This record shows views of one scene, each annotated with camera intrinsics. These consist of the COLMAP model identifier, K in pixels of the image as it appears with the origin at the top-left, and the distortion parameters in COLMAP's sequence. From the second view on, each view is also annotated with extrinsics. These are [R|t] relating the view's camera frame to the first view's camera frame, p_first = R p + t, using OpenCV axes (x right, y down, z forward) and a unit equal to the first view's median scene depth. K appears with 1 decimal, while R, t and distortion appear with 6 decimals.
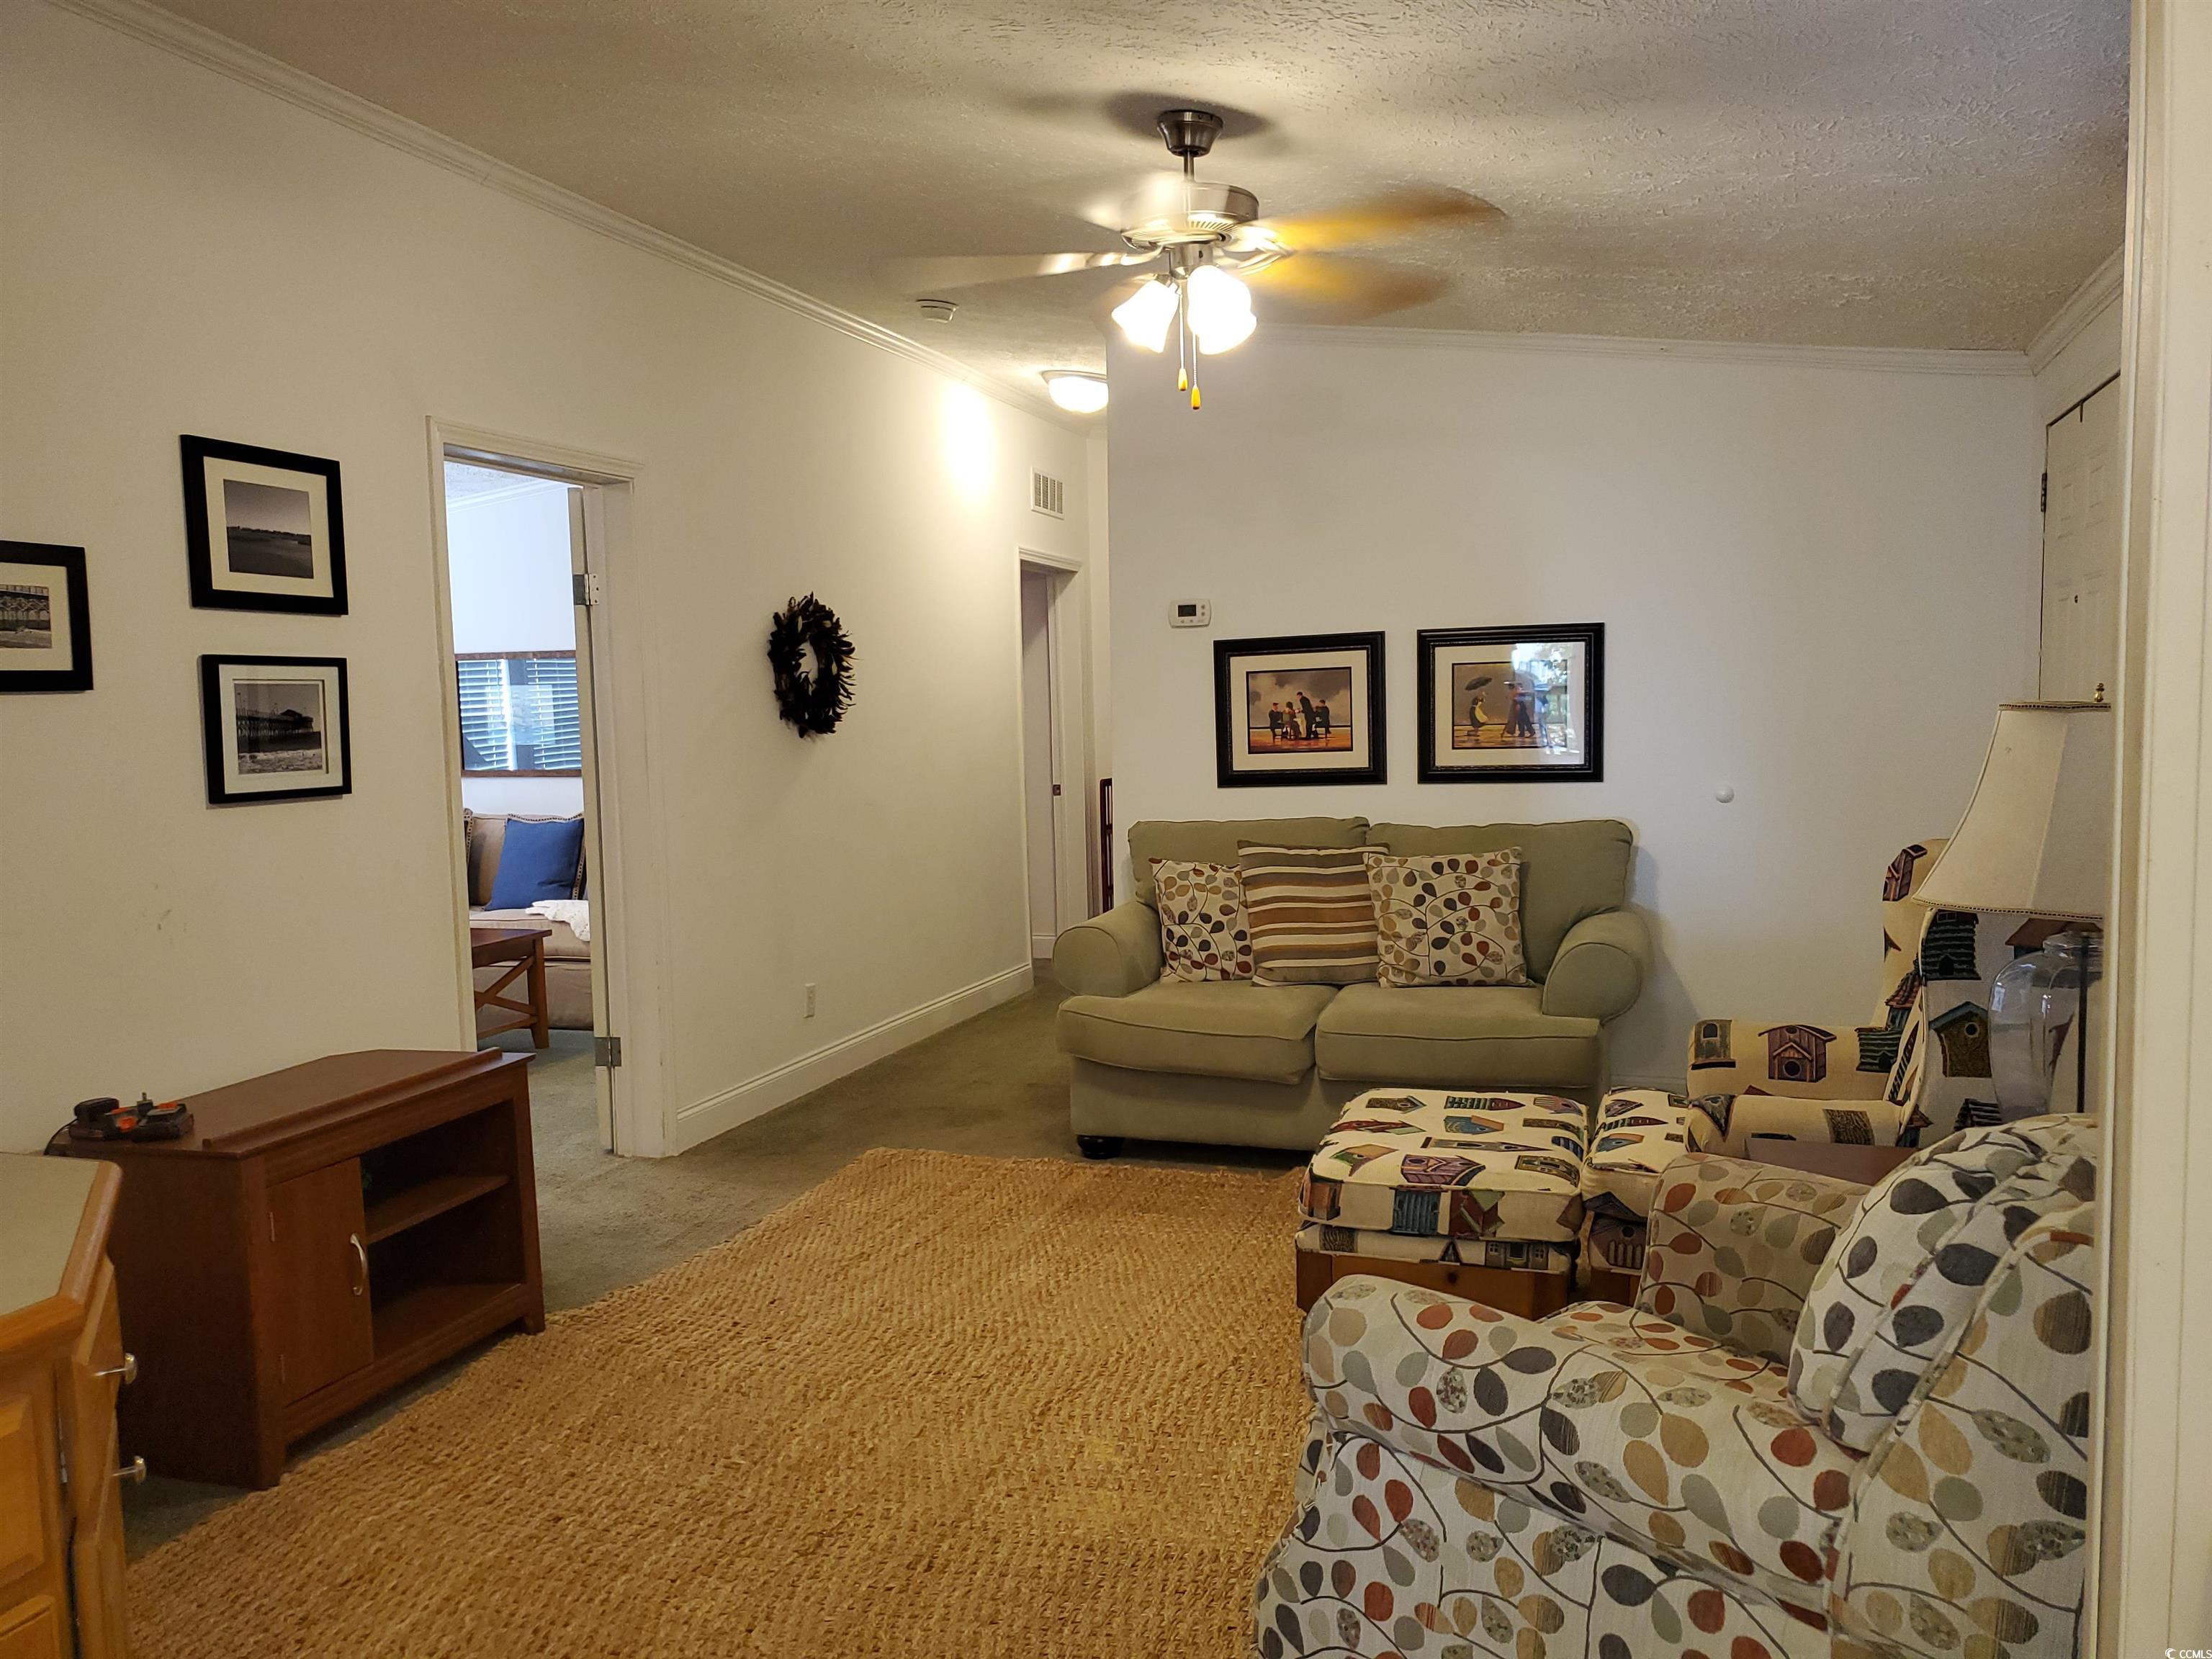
lens RADIAL K [[1750.1, 0, 1111.9], [0, 1750.1, 829.3], [0, 0, 1]] dist [0.034056, 0.001222]
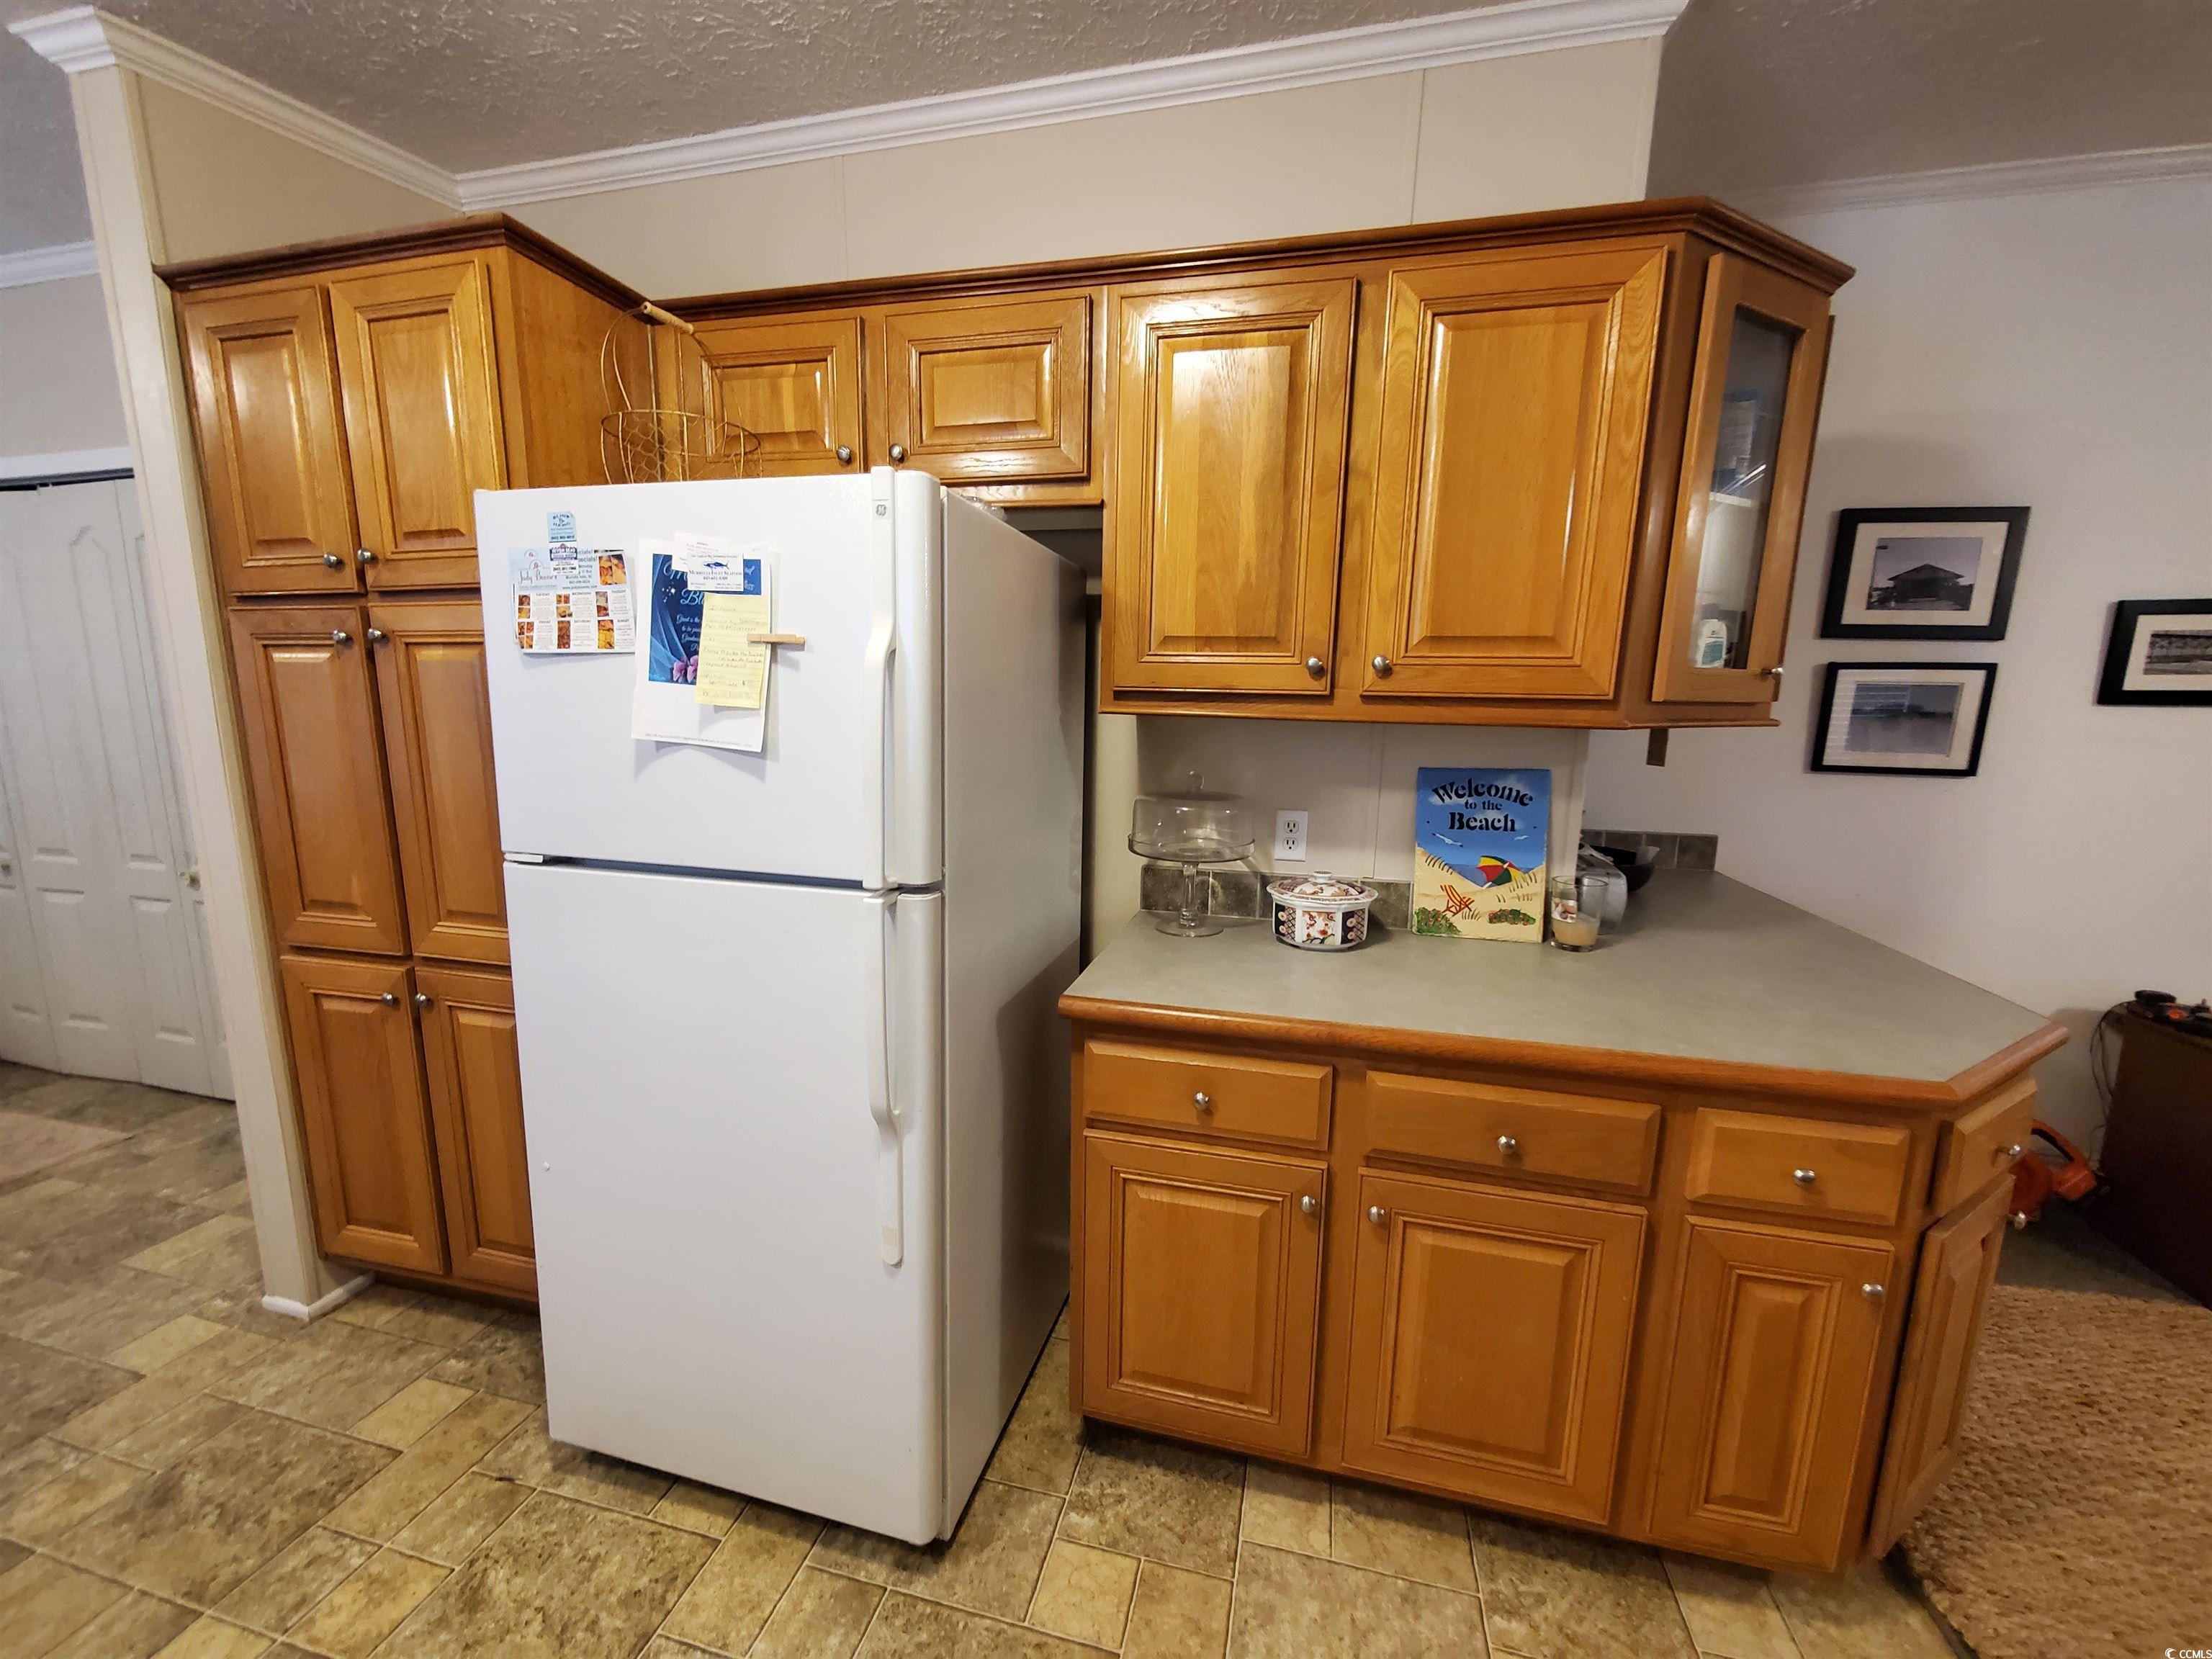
lens RADIAL K [[884.7, 0, 1104.0], [0, 884.7, 844.5], [0, 0, 1]] dist [-0.015765, 0.000238]
pose [[0.059919, 0.192187, -0.979527, 0.147767], [-0.103644, 0.977184, 0.185387, -0.021899], [0.992808, 0.090414, 0.078471, 0.303110]]
